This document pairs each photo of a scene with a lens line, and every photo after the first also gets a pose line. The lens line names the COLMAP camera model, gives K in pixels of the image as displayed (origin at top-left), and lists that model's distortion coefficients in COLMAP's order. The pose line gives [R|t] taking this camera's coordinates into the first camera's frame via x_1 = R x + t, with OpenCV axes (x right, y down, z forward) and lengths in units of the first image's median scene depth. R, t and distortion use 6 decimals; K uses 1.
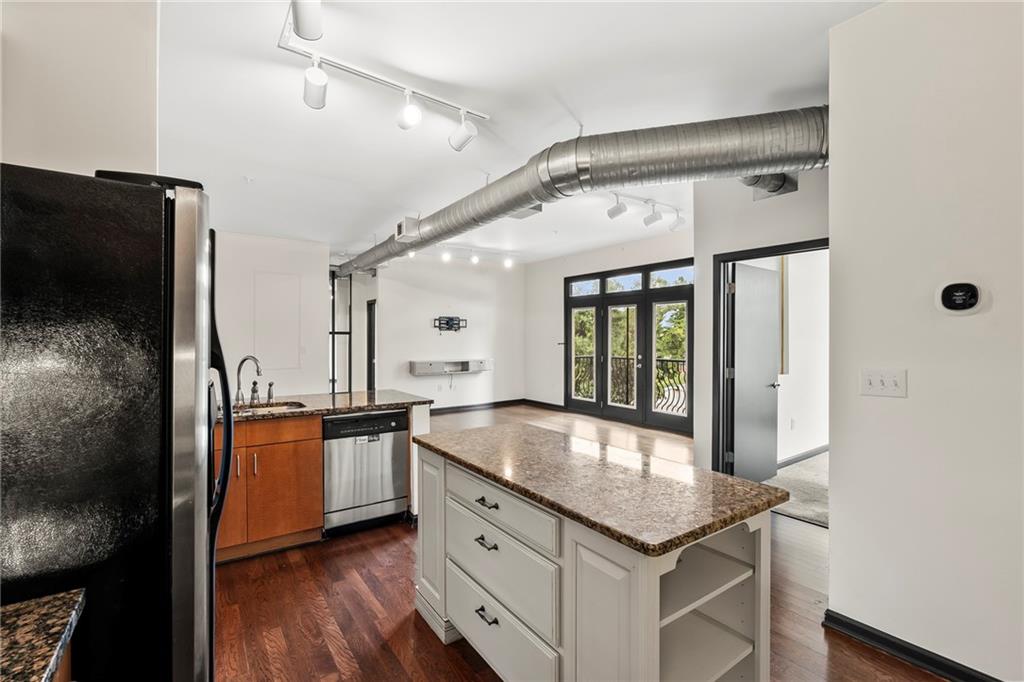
lens RADIAL K [[452.4, 0, 515.3], [0, 452.4, 339.1], [0, 0, 1]] dist [-0.018686, -0.000577]
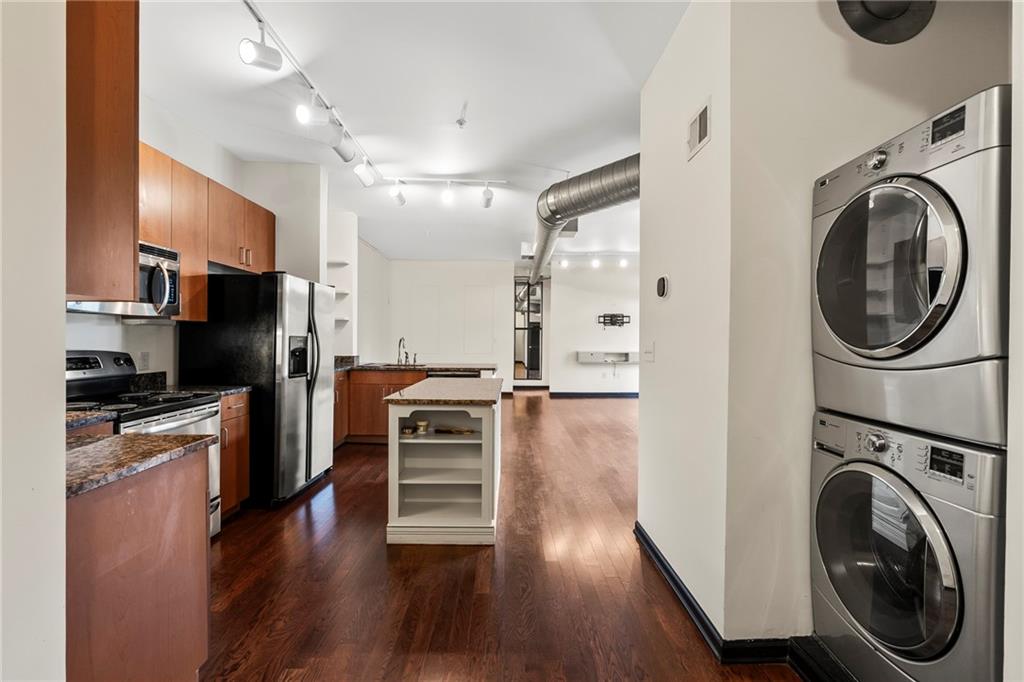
lens RADIAL K [[452.4, 0, 511.1], [0, 452.4, 338.6], [0, 0, 1]] dist [-0.018686, -0.000577]
pose [[0.818138, 0.004826, -0.575002, 0.305451], [-0.005637, 0.999984, 0.000373, 0.014869], [0.574994, 0.002936, 0.818152, -0.087263]]
